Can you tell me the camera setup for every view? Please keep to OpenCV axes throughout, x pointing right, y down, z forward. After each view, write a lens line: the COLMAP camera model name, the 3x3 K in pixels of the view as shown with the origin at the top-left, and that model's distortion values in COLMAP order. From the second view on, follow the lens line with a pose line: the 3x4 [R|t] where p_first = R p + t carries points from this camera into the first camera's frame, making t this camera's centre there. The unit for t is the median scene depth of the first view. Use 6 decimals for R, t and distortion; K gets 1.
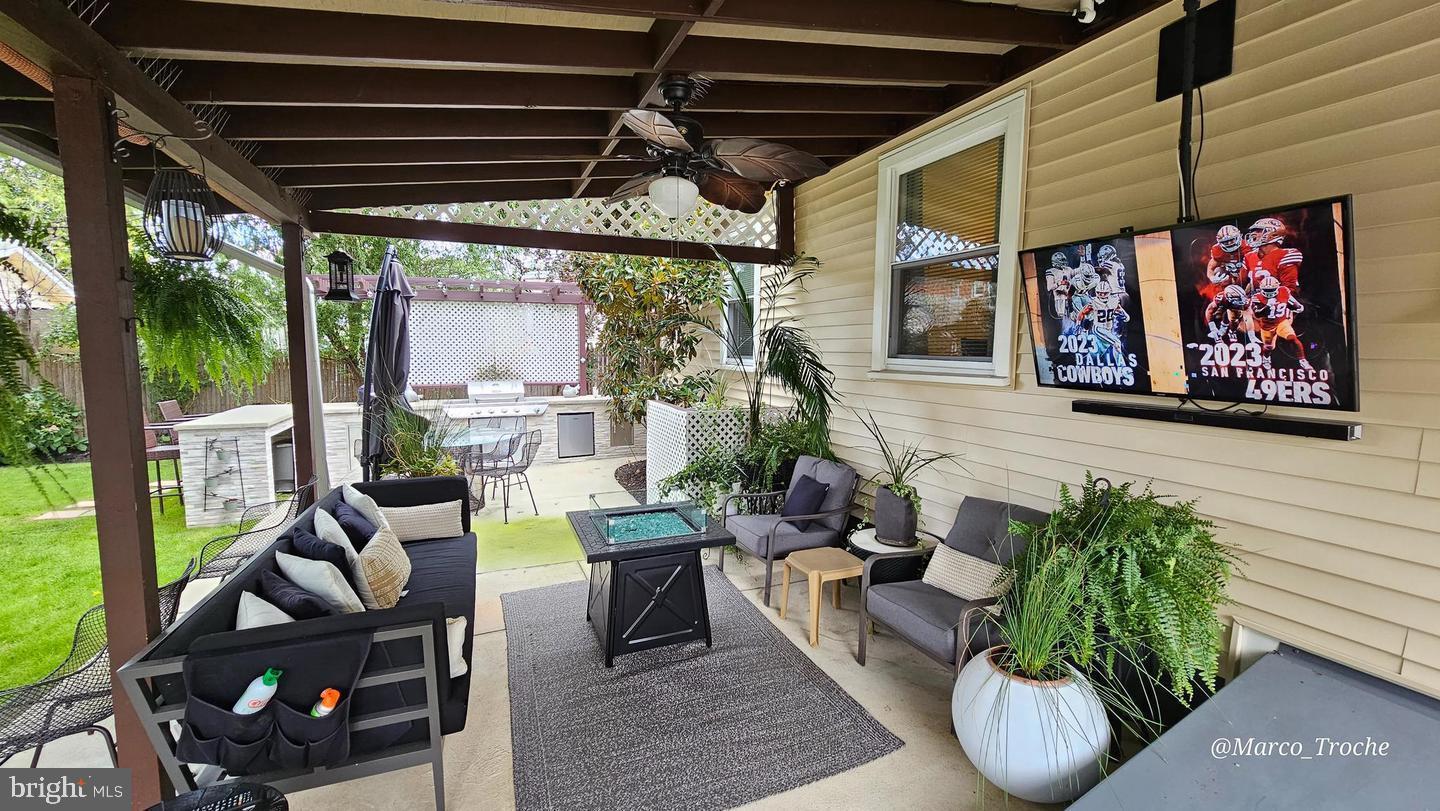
lens RADIAL K [[589.7, 0, 720.0], [0, 589.7, 405.5], [0, 0, 1]] dist [-0.000302, 0.000028]
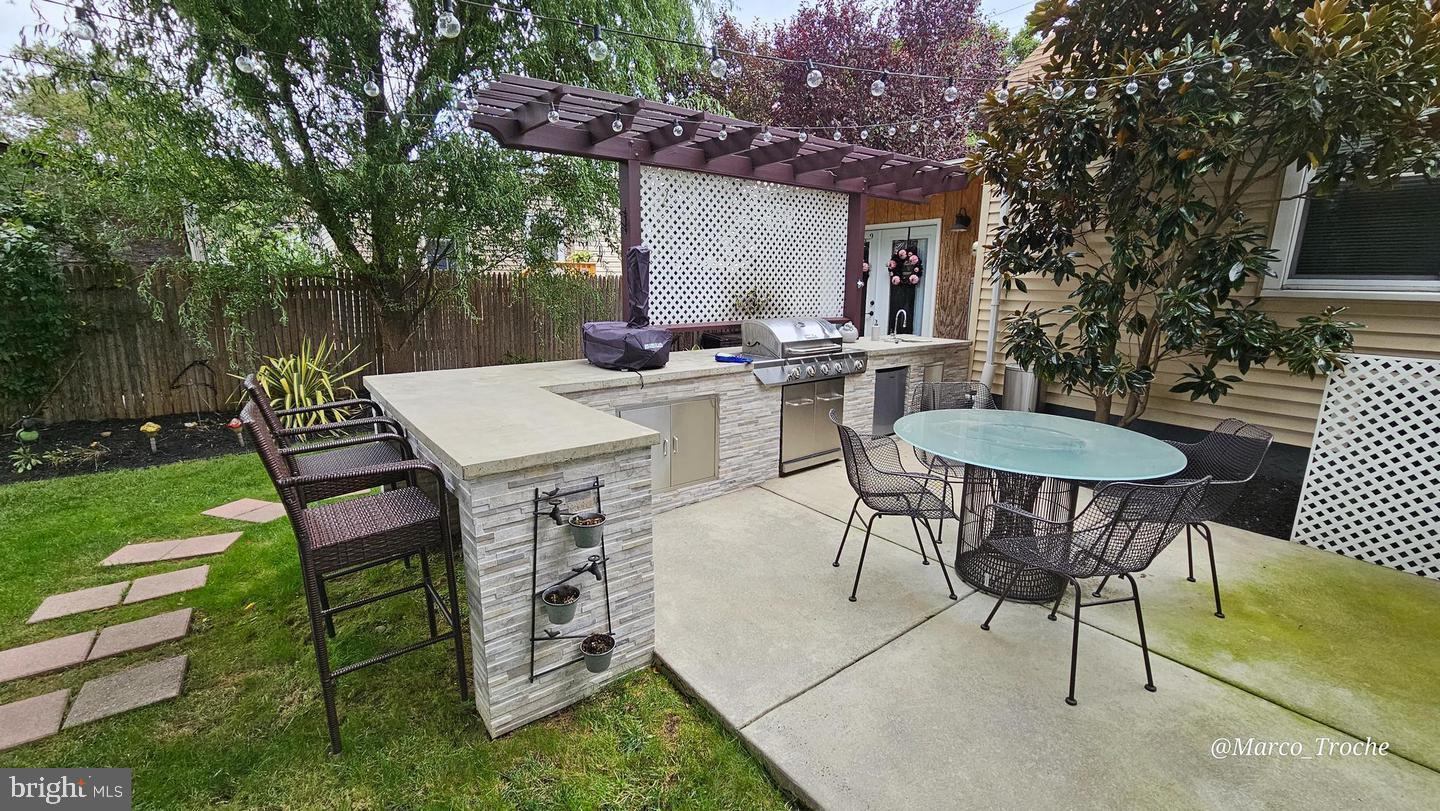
lens RADIAL K [[589.7, 0, 720.0], [0, 589.7, 405.5], [0, 0, 1]] dist [-0.000302, 0.000028]
pose [[0.964552, -0.046709, 0.259726, -0.848316], [0.016980, 0.993157, 0.115549, -0.034173], [-0.263345, -0.107043, 0.958745, 0.631280]]
